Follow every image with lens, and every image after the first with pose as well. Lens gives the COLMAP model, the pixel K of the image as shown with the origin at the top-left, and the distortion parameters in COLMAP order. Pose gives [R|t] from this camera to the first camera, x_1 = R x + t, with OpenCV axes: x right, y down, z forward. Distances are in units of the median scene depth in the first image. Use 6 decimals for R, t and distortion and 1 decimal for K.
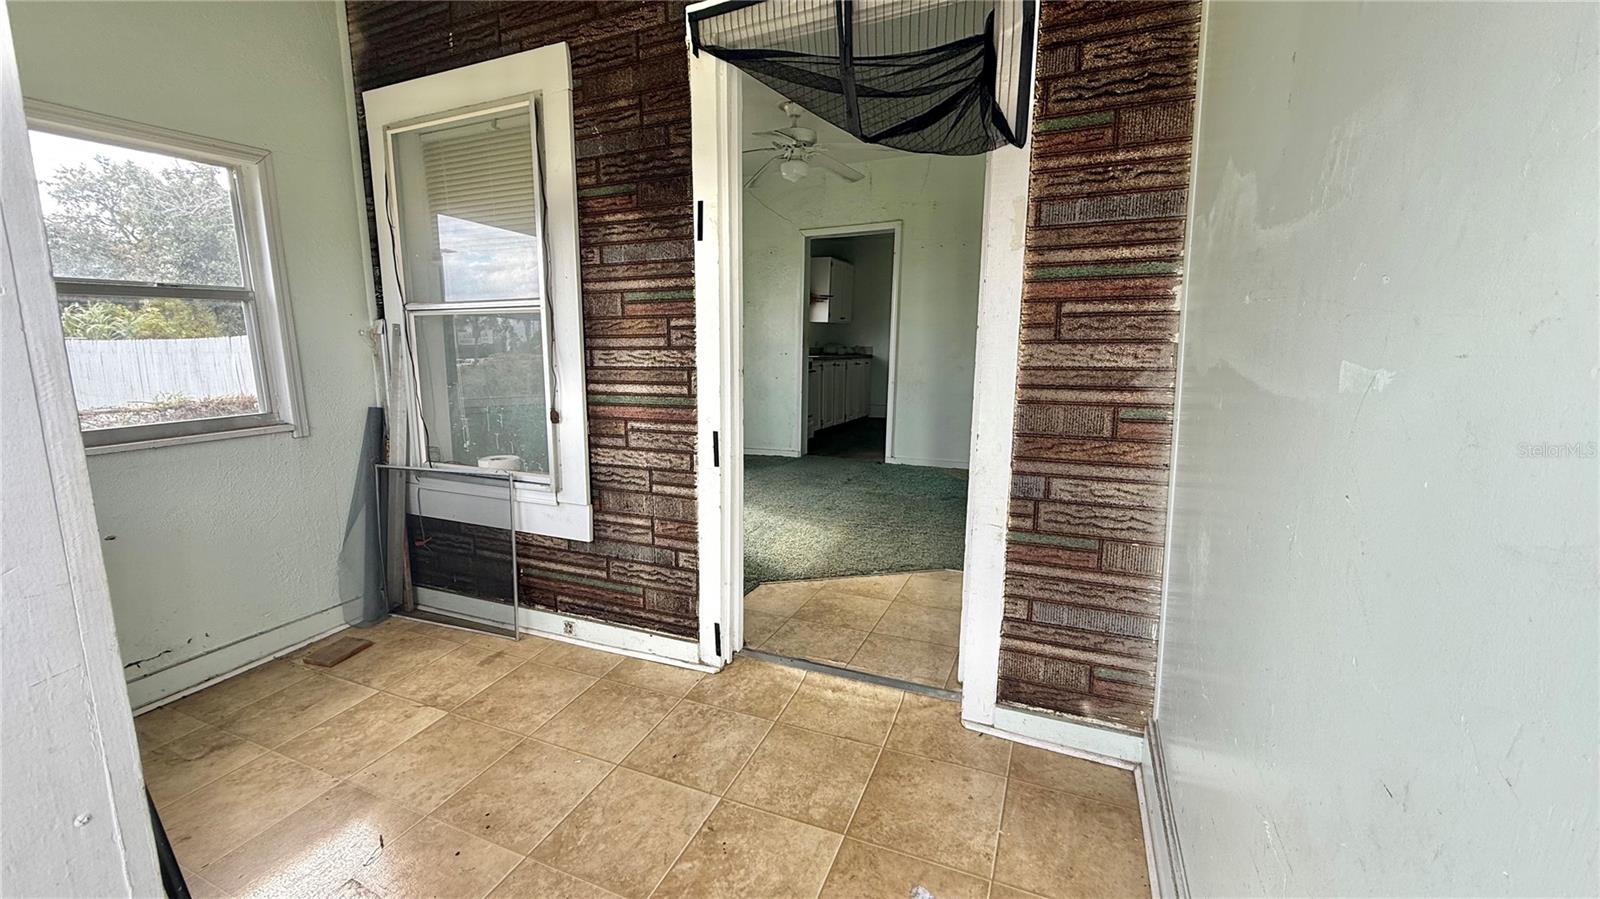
lens RADIAL K [[639.1, 0, 795.0], [0, 639.1, 451.6], [0, 0, 1]] dist [0.000436, -0.000258]
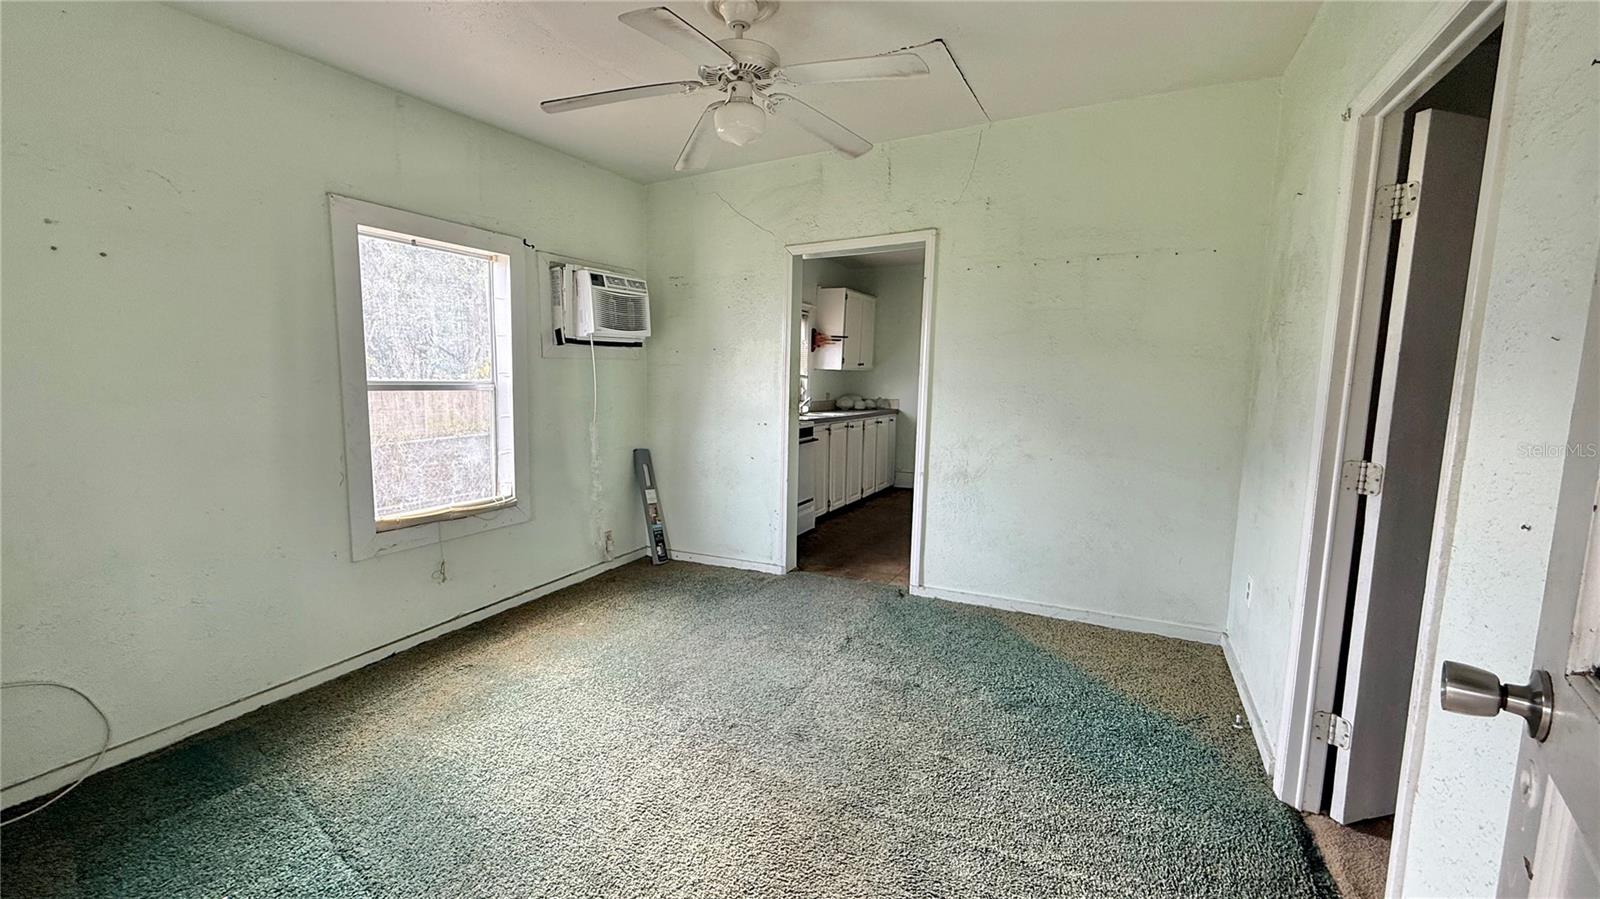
lens RADIAL K [[639.1, 0, 795.0], [0, 639.1, 451.6], [0, 0, 1]] dist [0.000436, -0.000258]
pose [[0.998602, 0.011799, -0.051526, 0.052100], [-0.014368, 0.998657, -0.049781, -0.088232], [0.050869, 0.050452, 0.997430, 0.311136]]
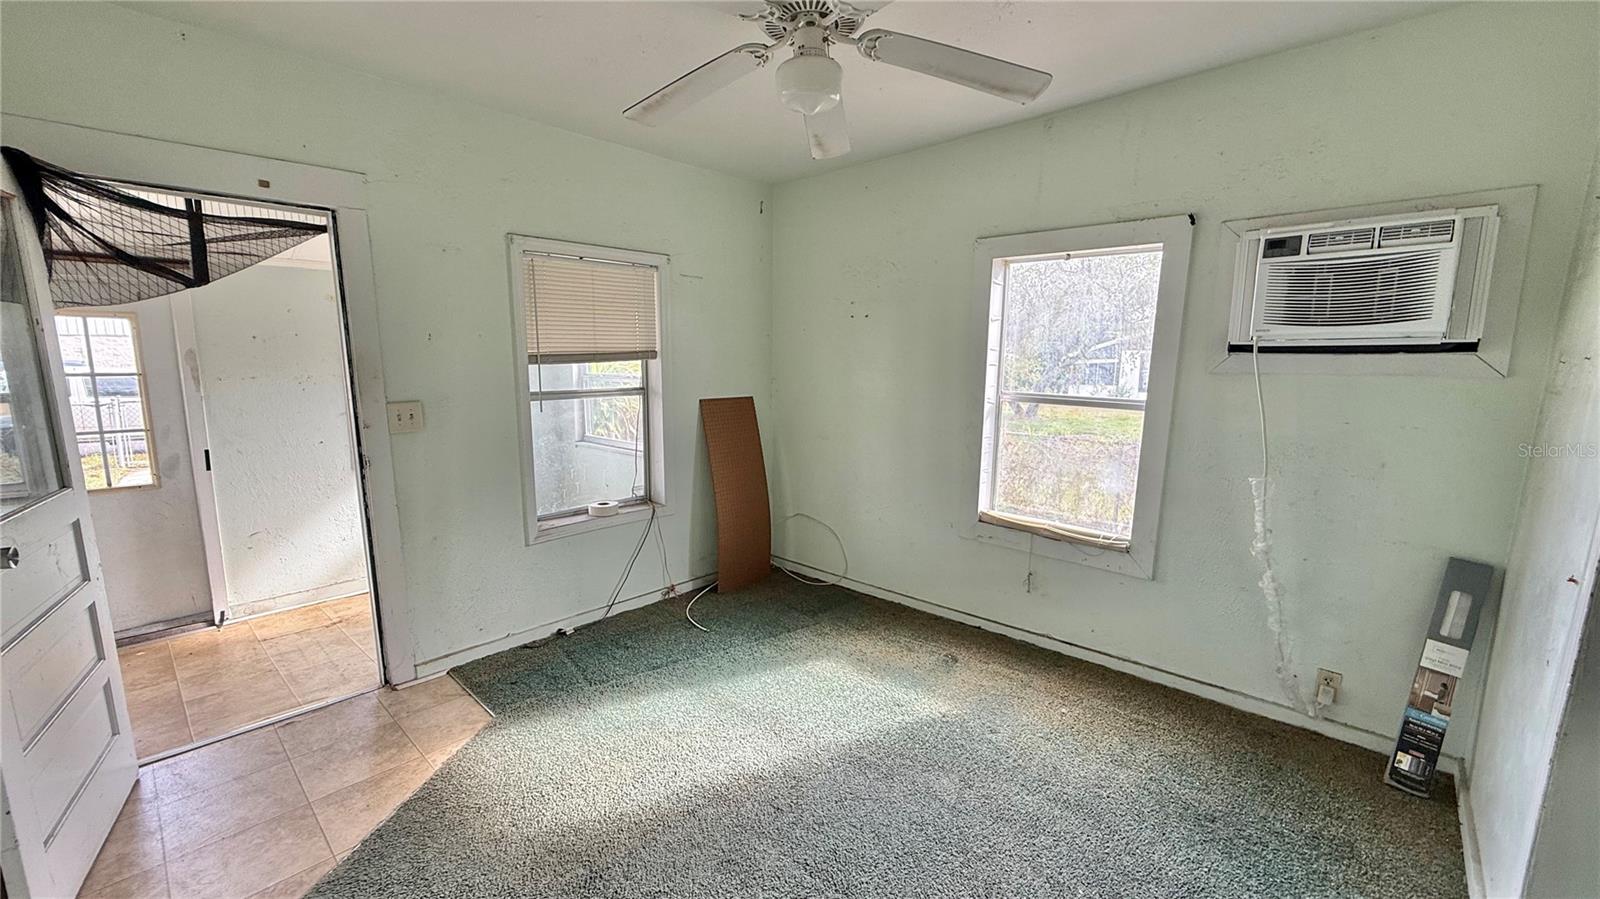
lens RADIAL K [[639.1, 0, 795.0], [0, 639.1, 451.6], [0, 0, 1]] dist [0.000436, -0.000258]
pose [[-0.327985, 0.145419, -0.933423, 0.273151], [-0.165254, 0.964014, 0.208252, -0.190520], [0.930117, 0.222555, -0.292151, 0.750660]]
